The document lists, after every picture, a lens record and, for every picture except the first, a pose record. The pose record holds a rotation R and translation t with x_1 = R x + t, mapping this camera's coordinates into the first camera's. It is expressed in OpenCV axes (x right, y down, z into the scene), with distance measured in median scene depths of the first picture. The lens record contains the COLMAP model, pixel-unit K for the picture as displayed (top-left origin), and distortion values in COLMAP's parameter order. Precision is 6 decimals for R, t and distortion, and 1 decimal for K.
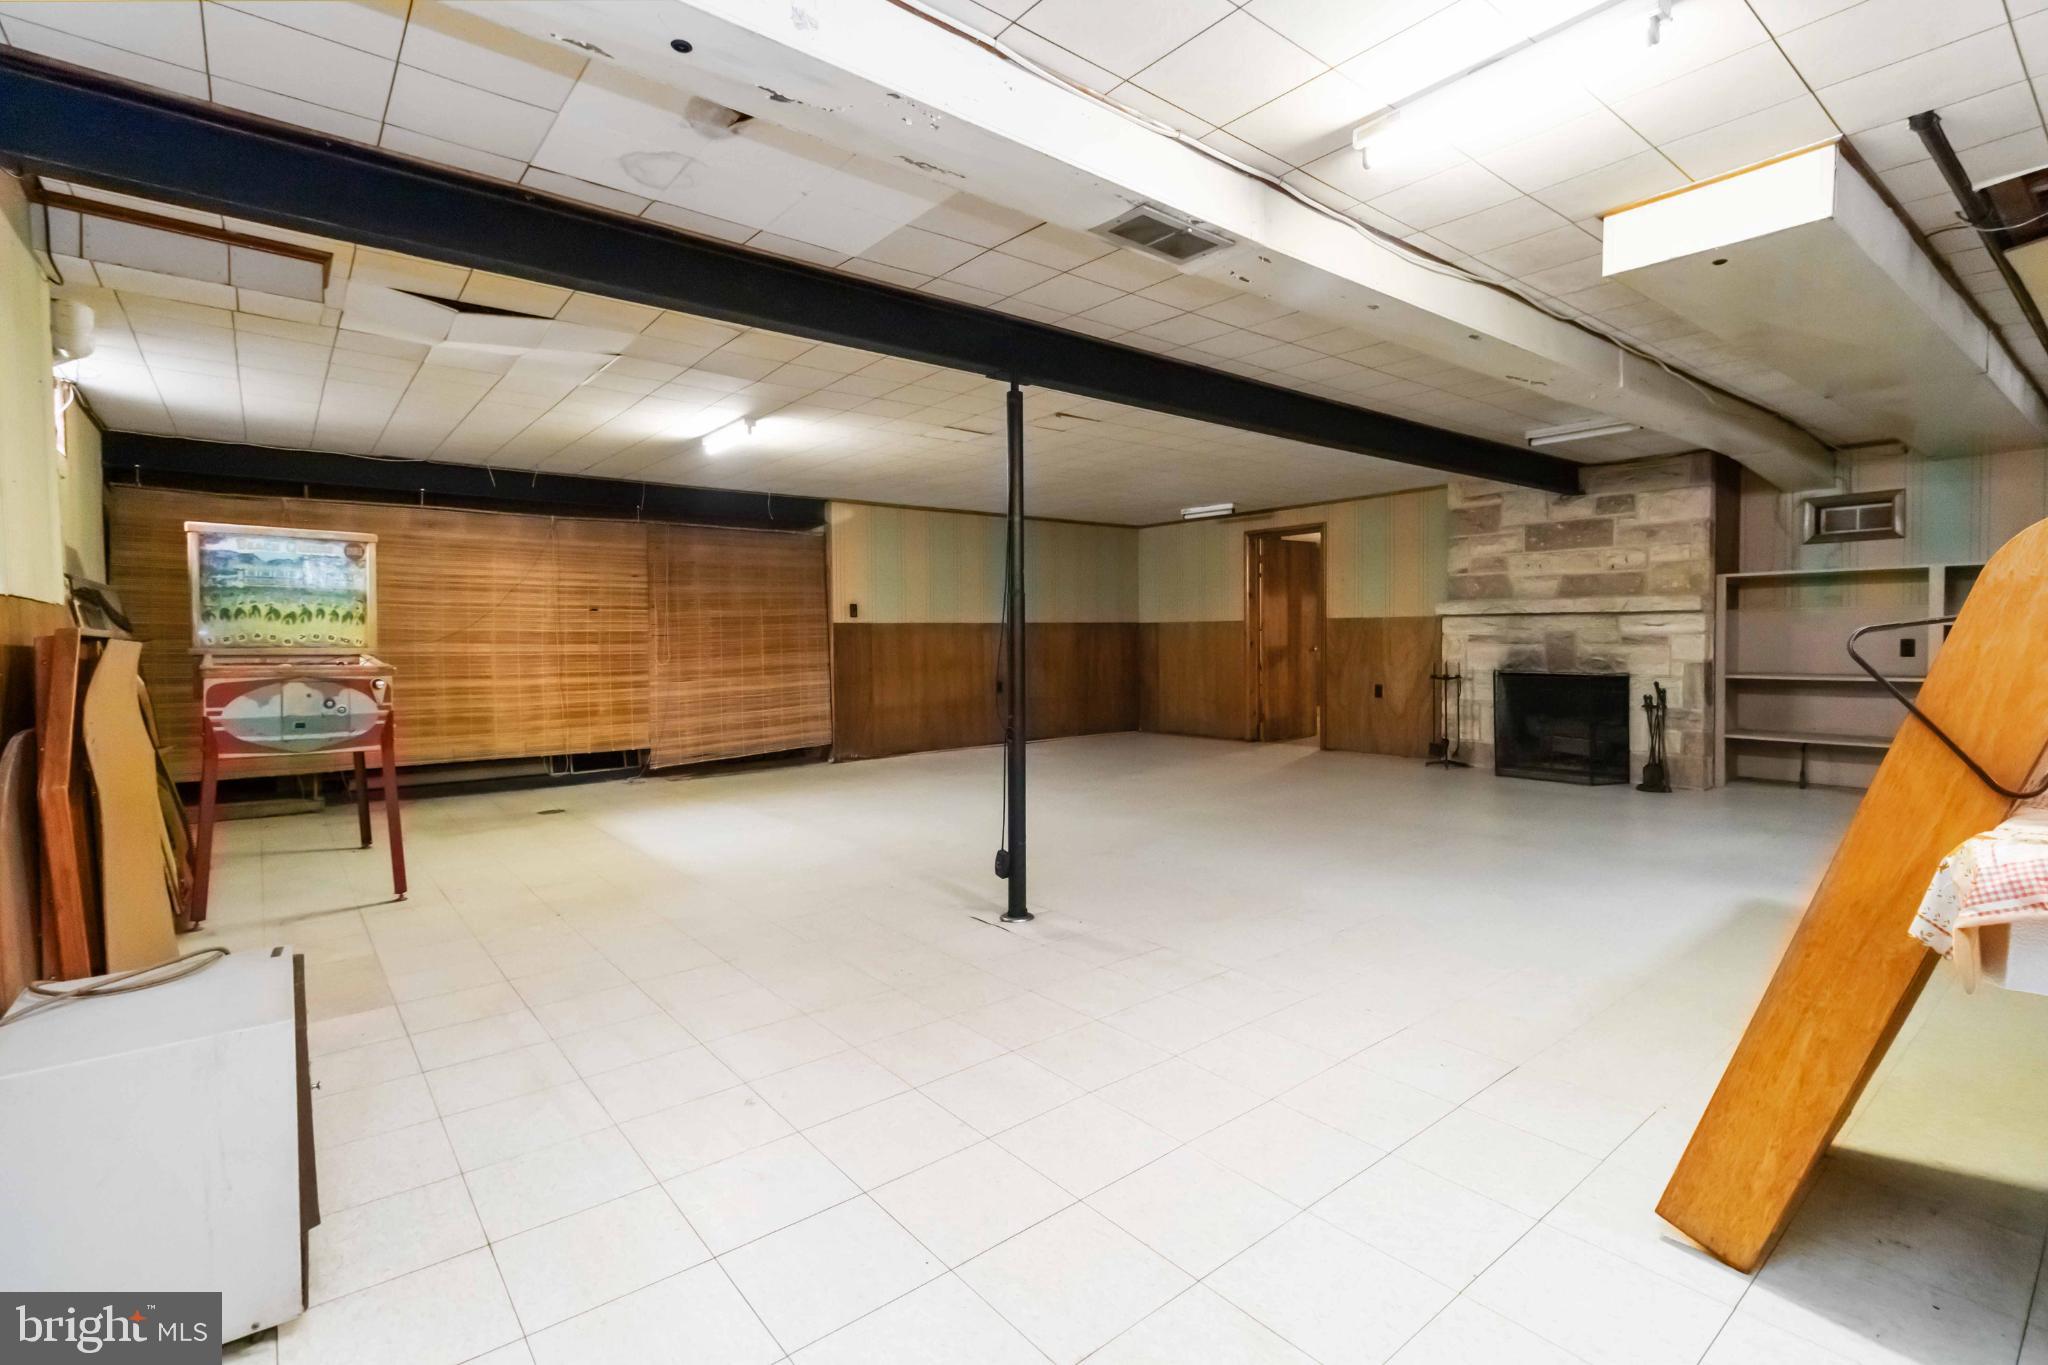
lens RADIAL K [[951.3, 0, 1048.2], [0, 951.3, 655.2], [0, 0, 1]] dist [0.001991, -0.000072]
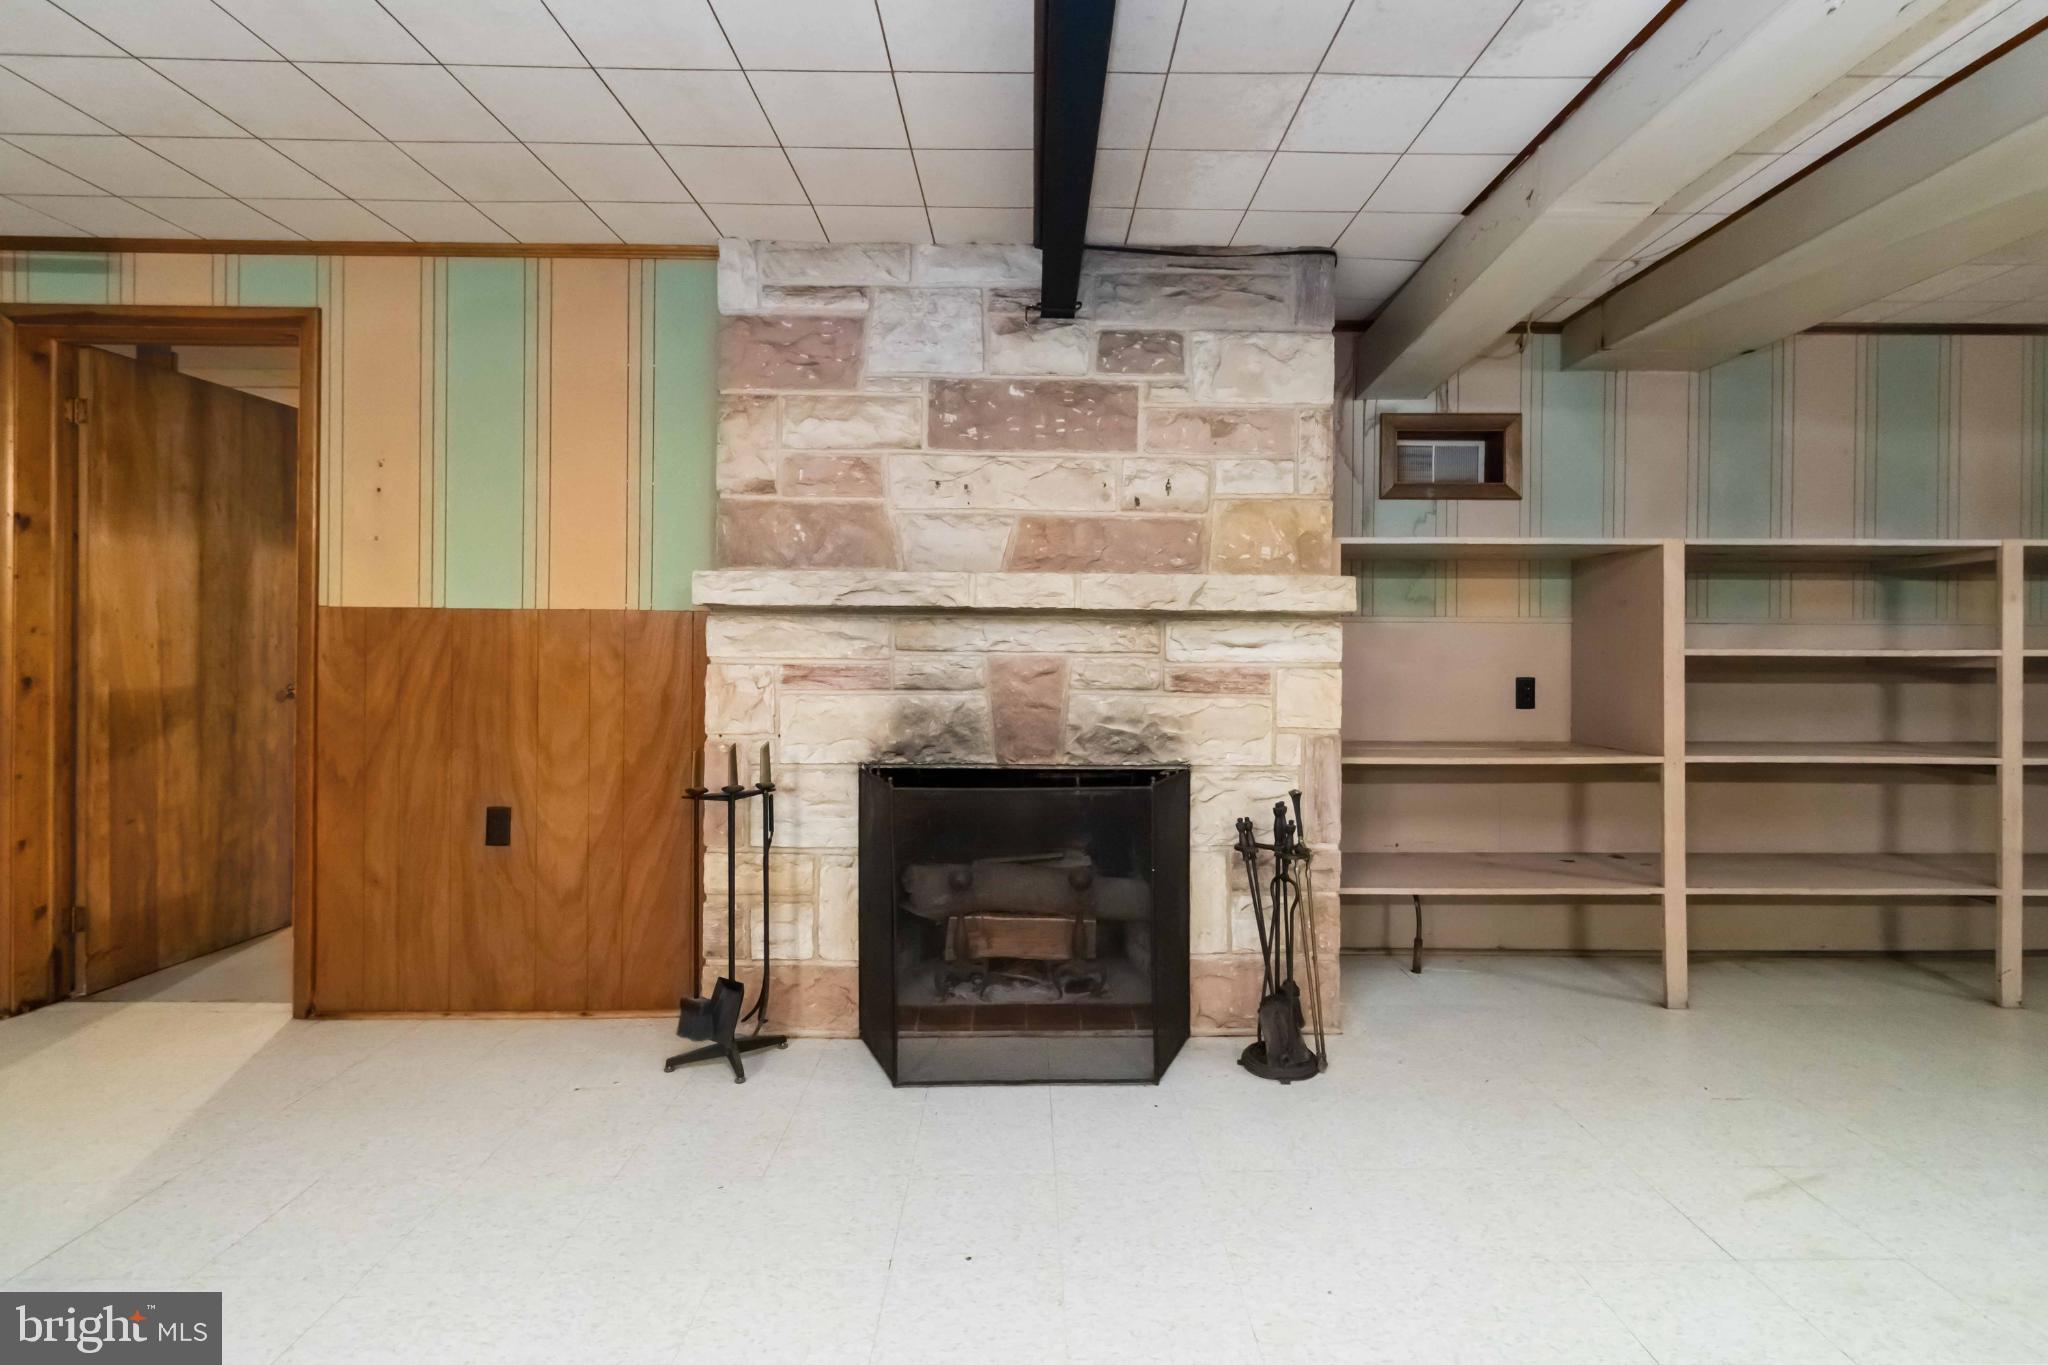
lens RADIAL K [[951.3, 0, 1048.2], [0, 951.3, 655.2], [0, 0, 1]] dist [0.001991, -0.000072]
pose [[0.624557, 0.007554, 0.780943, 0.233686], [0.004585, 0.999901, -0.013339, -0.020245], [-0.780966, 0.011911, 0.624460, 0.725364]]
